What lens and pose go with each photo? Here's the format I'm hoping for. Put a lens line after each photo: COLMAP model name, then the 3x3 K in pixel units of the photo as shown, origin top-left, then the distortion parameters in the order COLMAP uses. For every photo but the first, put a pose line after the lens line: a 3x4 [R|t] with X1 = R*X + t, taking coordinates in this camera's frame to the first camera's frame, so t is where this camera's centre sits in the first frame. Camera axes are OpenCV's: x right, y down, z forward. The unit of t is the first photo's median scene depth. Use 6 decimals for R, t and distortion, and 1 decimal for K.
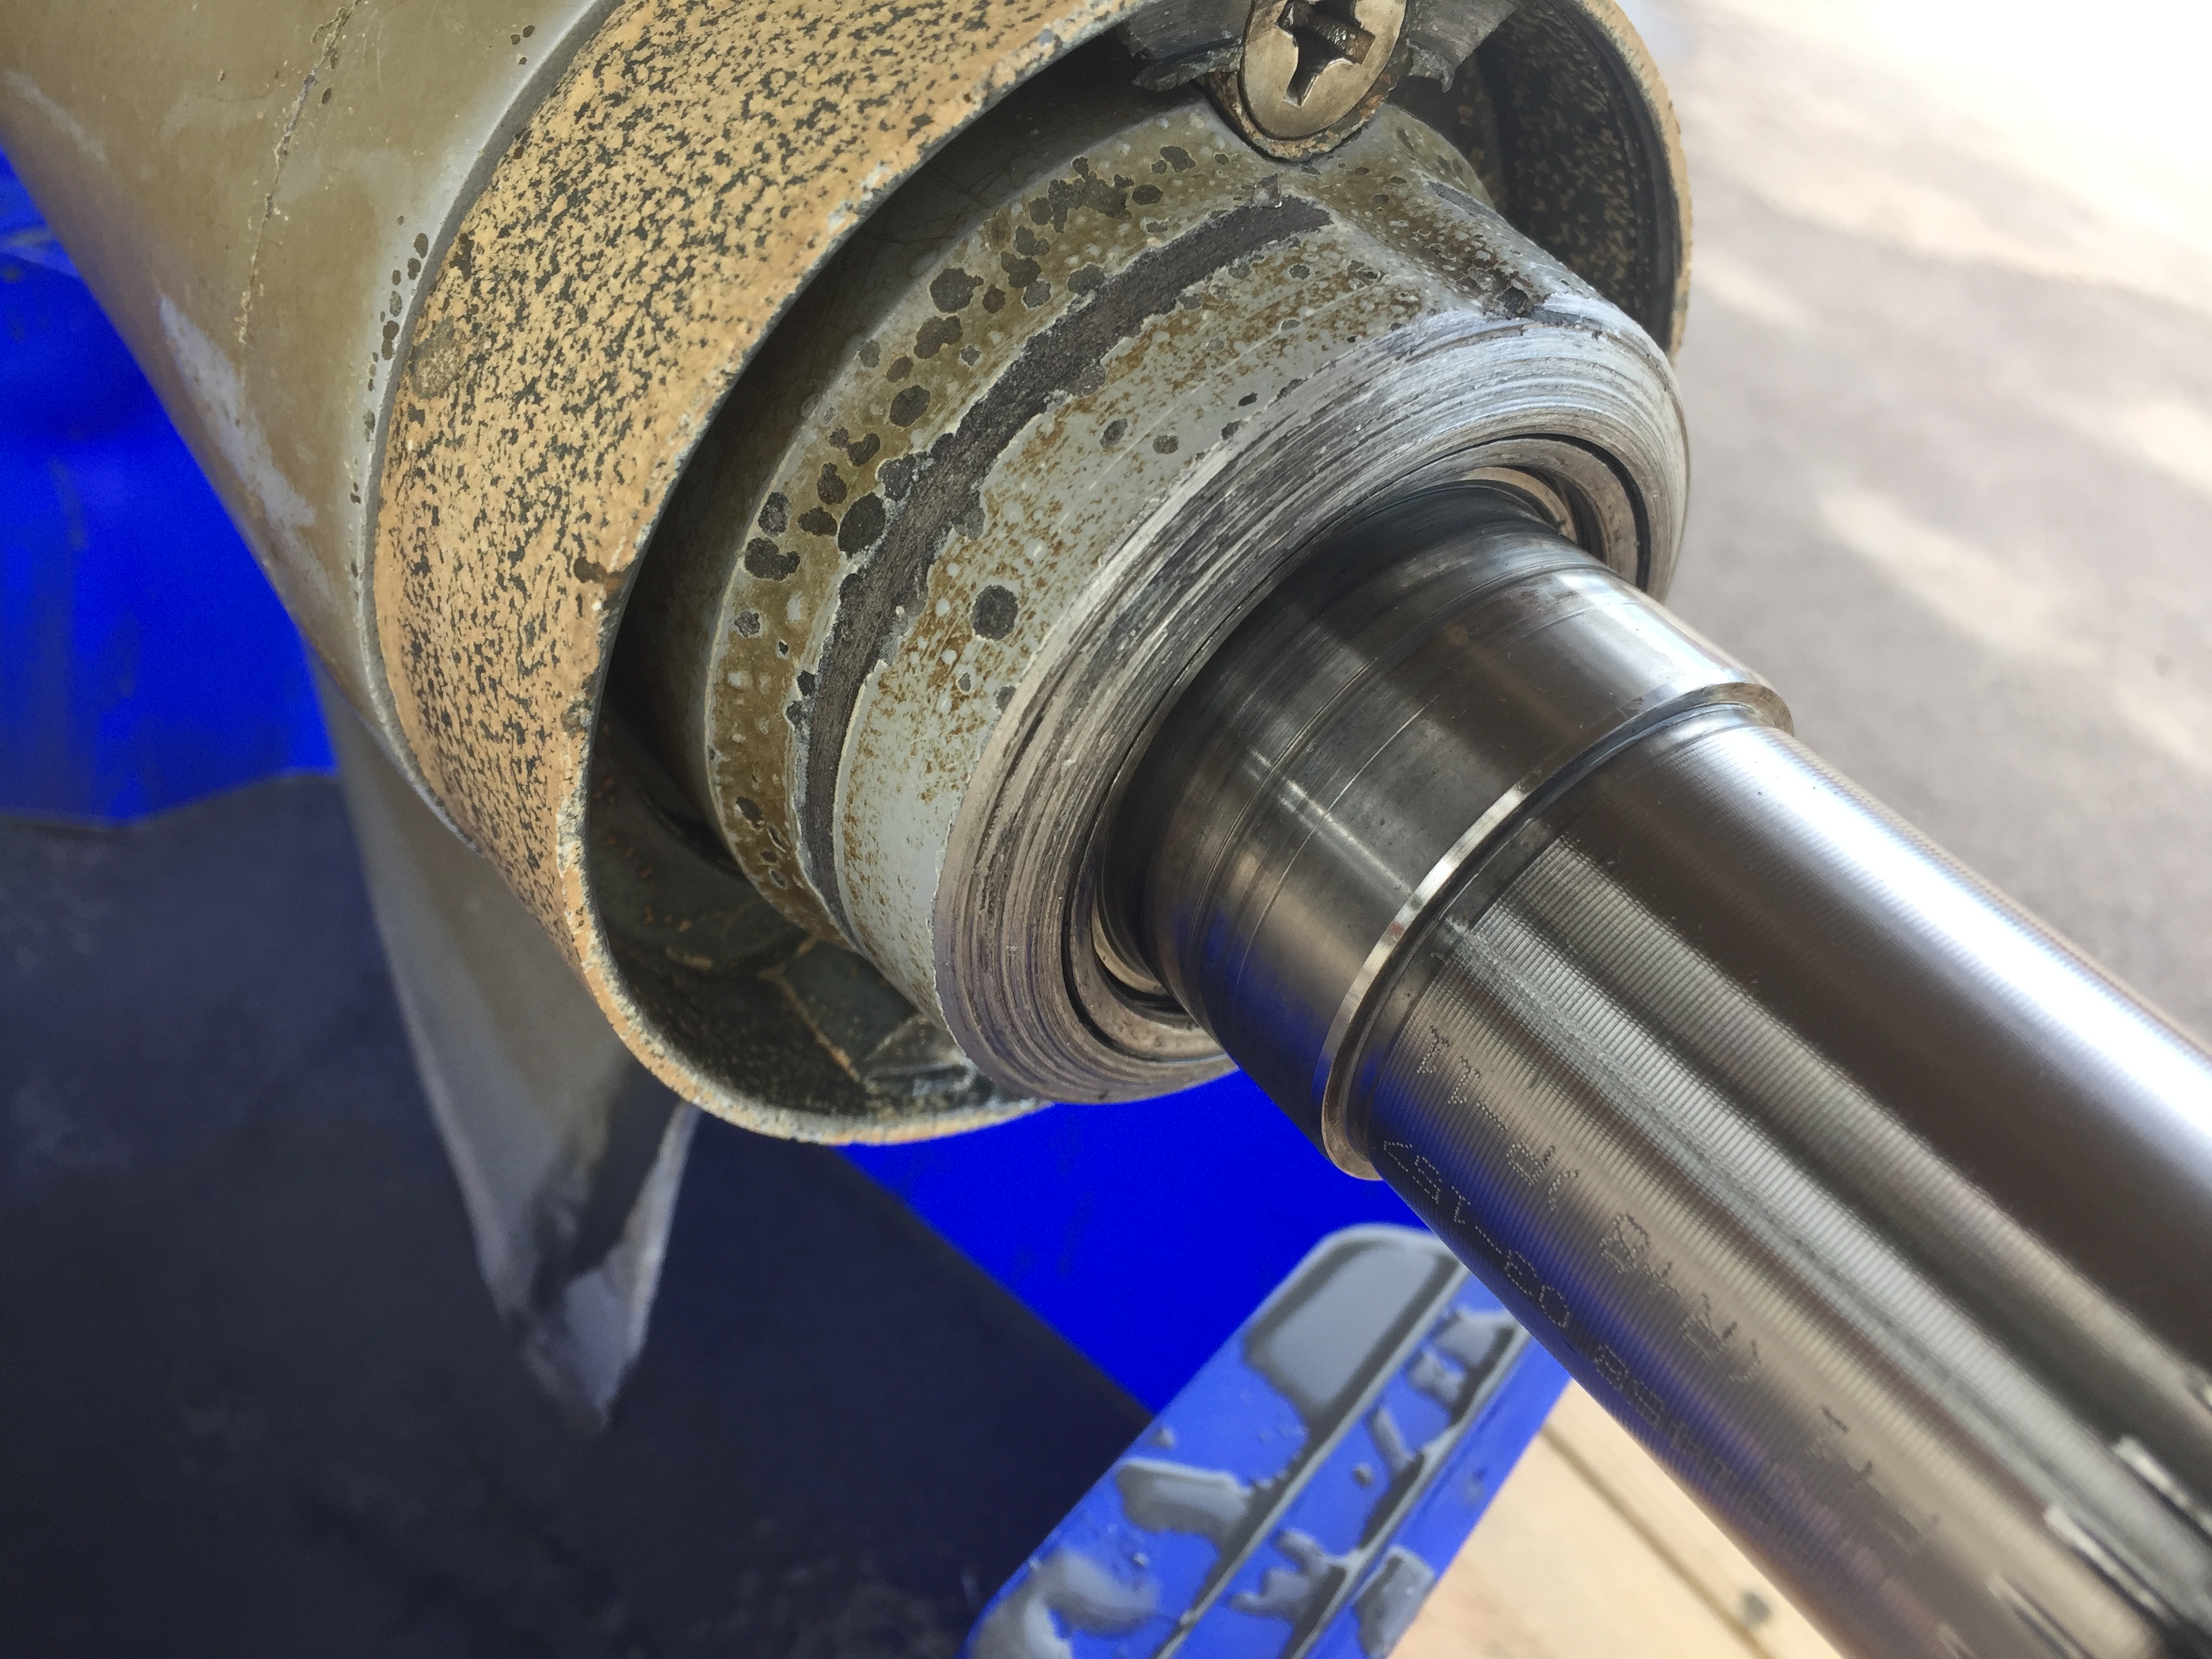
lens RADIAL K [[1865.9, 0, 1066.1], [0, 1865.9, 849.7], [0, 0, 1]] dist [0.078027, -0.121211]
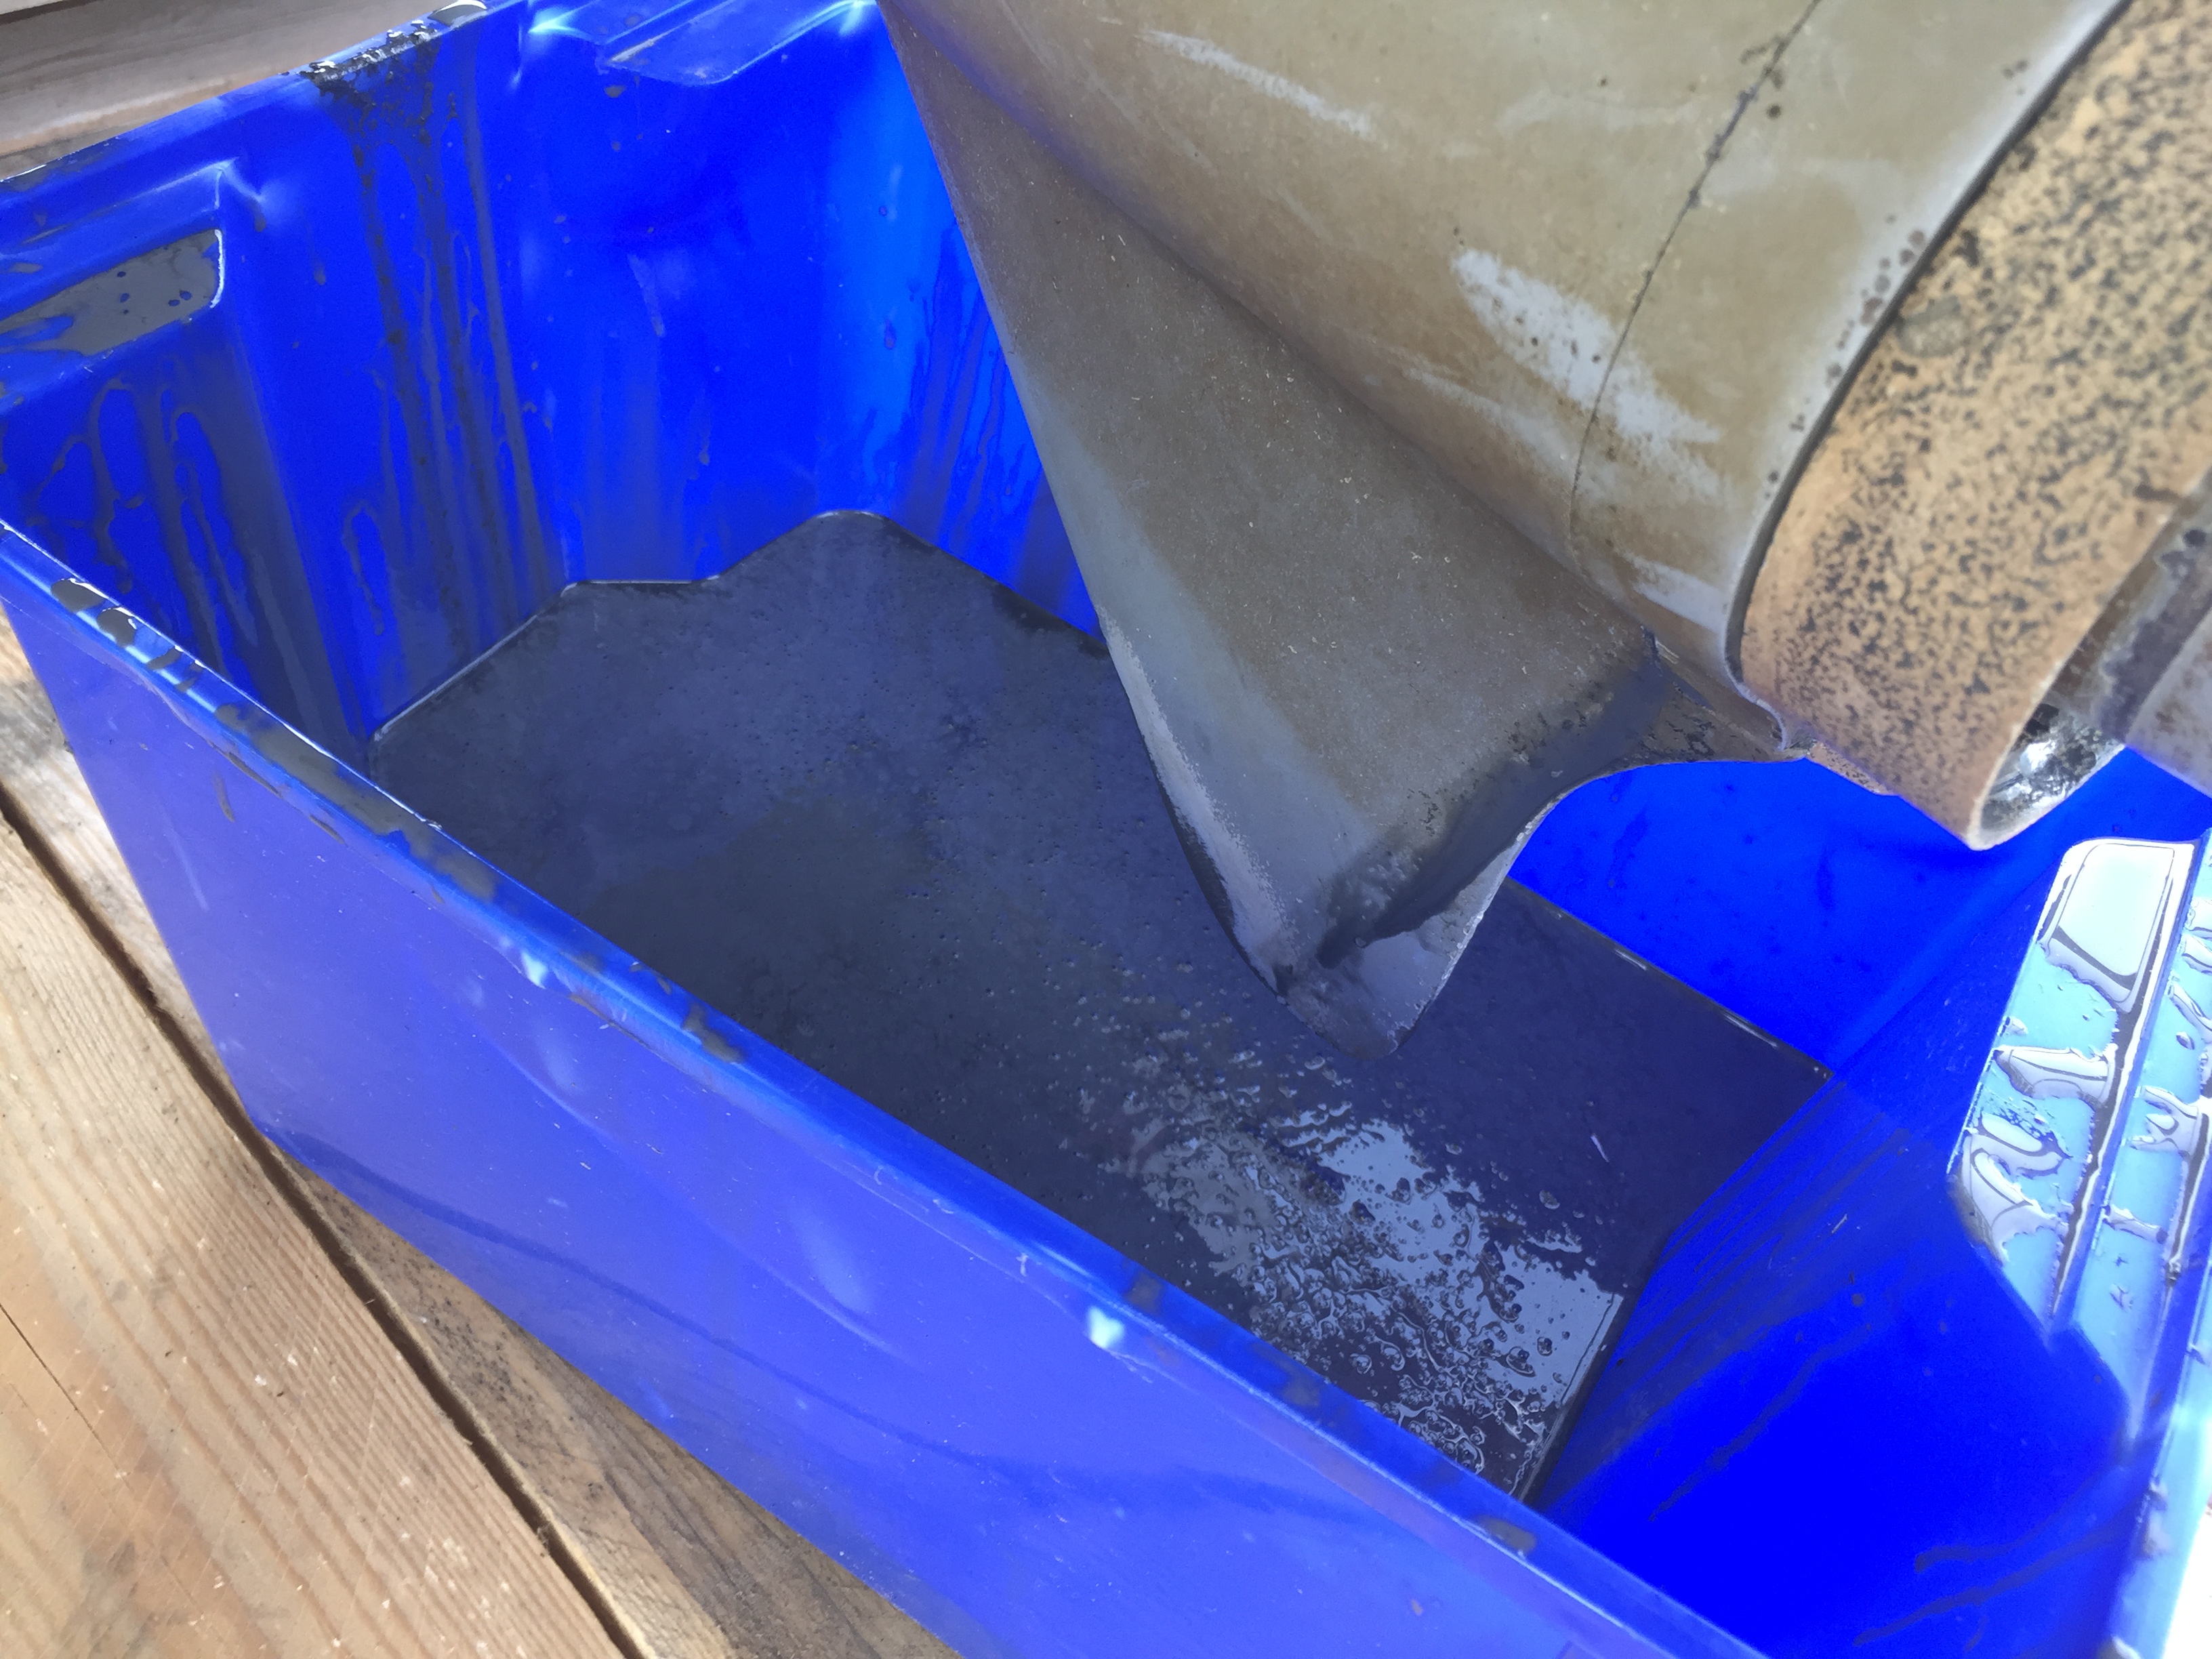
lens RADIAL K [[1865.9, 0, 1066.1], [0, 1865.9, 849.7], [0, 0, 1]] dist [0.078027, -0.121211]
pose [[0.992325, -0.112575, -0.051161, -0.961415], [0.121048, 0.968873, 0.215944, -0.278736], [0.025259, -0.220480, 0.975064, -0.414961]]
